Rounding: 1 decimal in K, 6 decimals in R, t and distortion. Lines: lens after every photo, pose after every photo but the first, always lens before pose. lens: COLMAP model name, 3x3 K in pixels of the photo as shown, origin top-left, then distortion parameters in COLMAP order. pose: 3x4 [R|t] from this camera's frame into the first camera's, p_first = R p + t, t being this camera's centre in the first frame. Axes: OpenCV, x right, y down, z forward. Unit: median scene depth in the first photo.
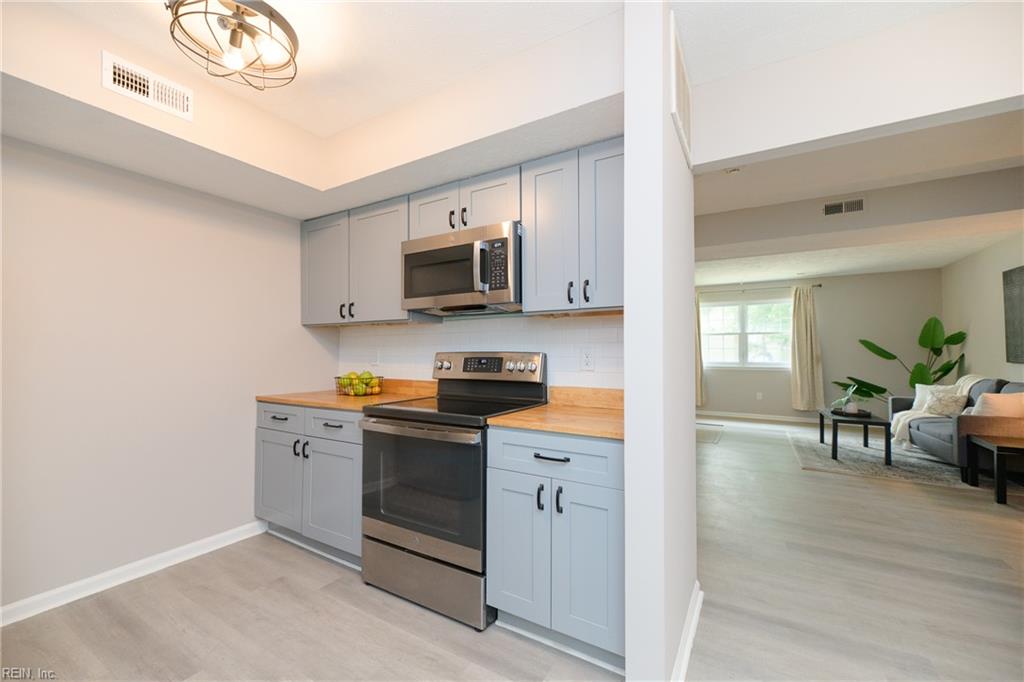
lens RADIAL K [[414.8, 0, 512.0], [0, 414.8, 341.0], [0, 0, 1]] dist [0.000804, 0.000121]
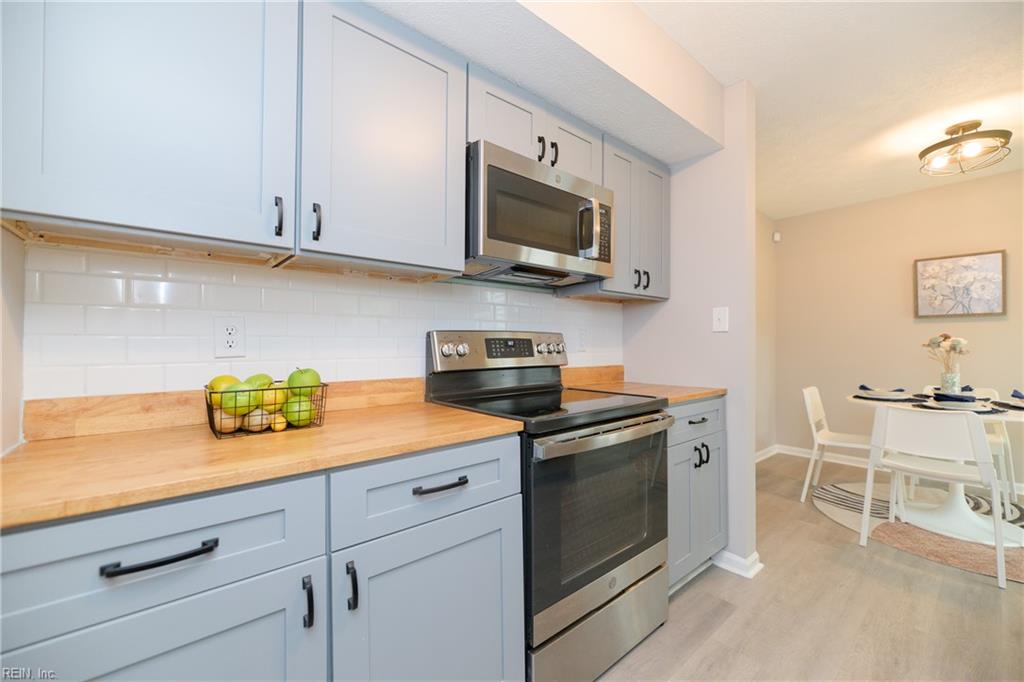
lens RADIAL K [[407.9, 0, 505.5], [0, 407.9, 342.6], [0, 0, 1]] dist [0.000700, 0.000240]
pose [[0.330308, 0.005180, 0.943859, -0.784981], [-0.023218, 0.999727, 0.002639, 0.045846], [-0.943587, -0.022786, 0.330338, 0.757618]]
